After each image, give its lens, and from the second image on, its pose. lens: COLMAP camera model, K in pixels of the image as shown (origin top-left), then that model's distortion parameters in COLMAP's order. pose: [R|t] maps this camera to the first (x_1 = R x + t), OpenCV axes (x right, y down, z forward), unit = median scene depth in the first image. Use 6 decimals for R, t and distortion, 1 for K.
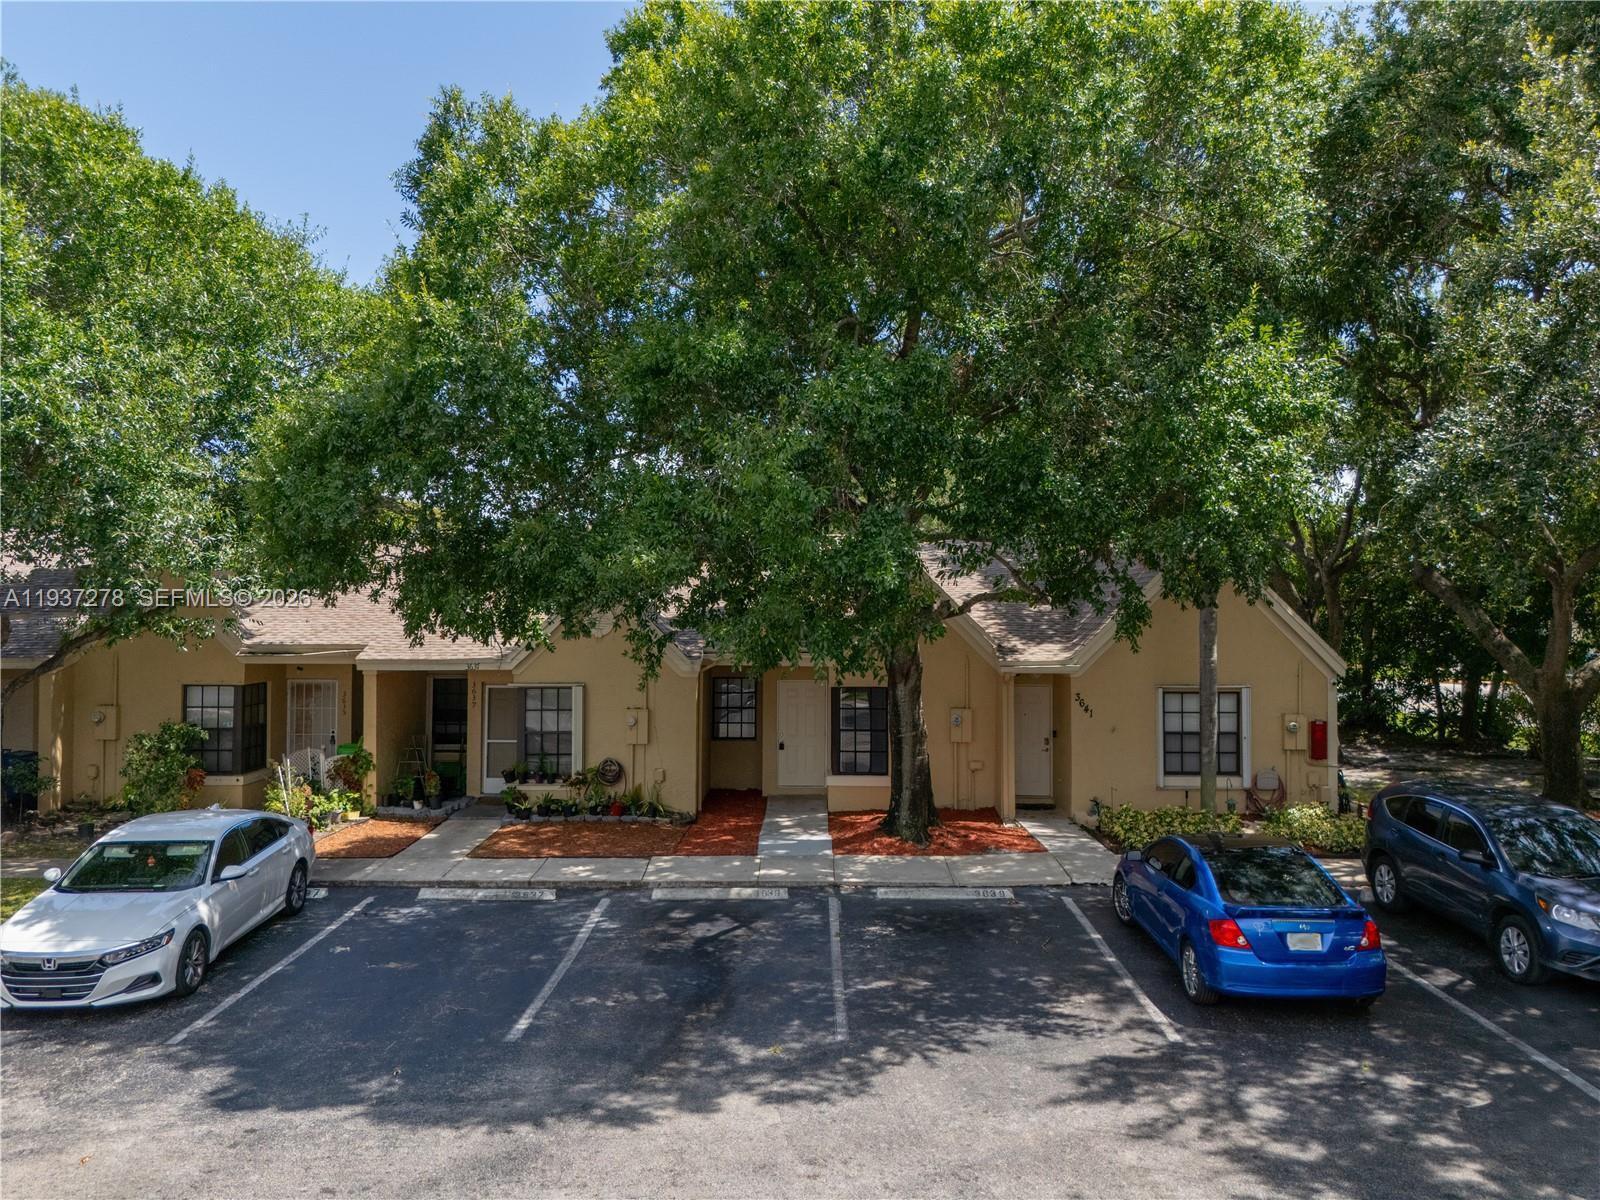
lens RADIAL K [[1124.7, 0, 800.6], [0, 1124.7, 591.1], [0, 0, 1]] dist [0.016949, -0.001112]
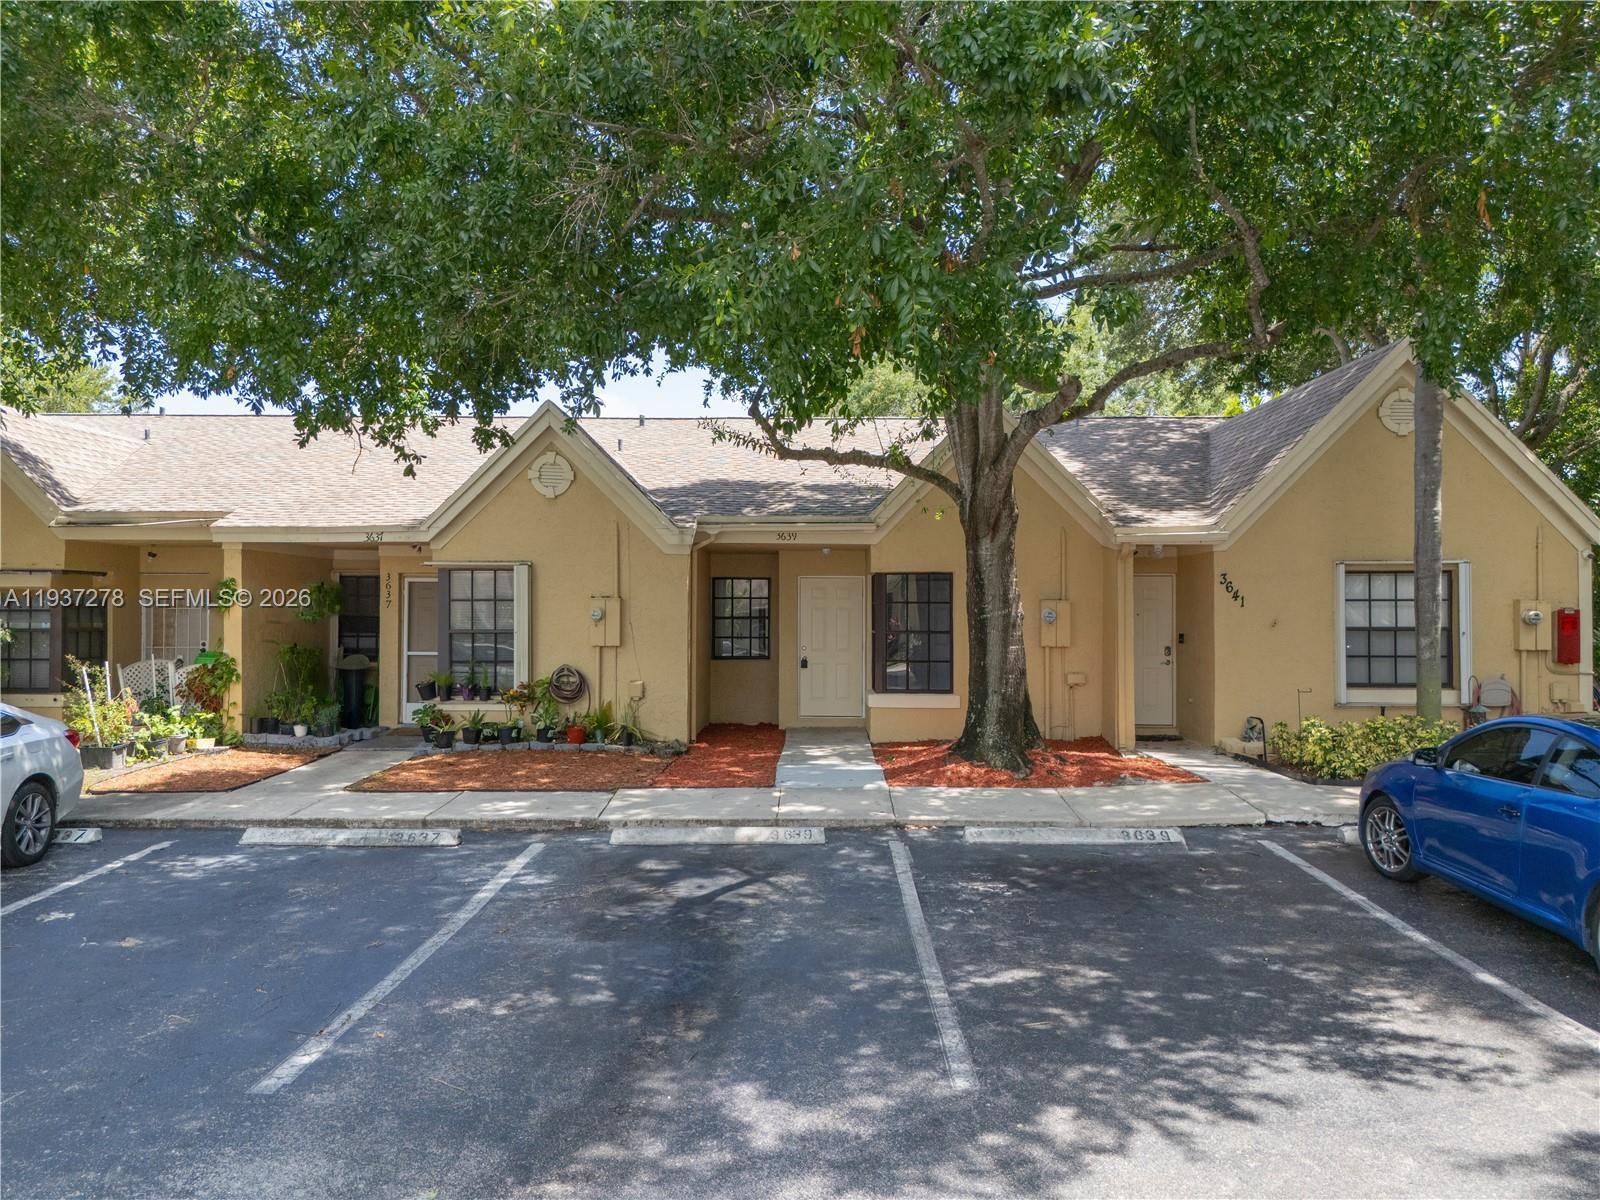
lens RADIAL K [[1124.7, 0, 801.1], [0, 1124.7, 603.2], [0, 0, 1]] dist [0.016949, -0.001112]
pose [[0.999986, -0.001360, -0.005135, -0.021314], [0.001407, 0.999957, 0.009166, 0.128636], [0.005122, -0.009174, 0.999945, 0.358474]]
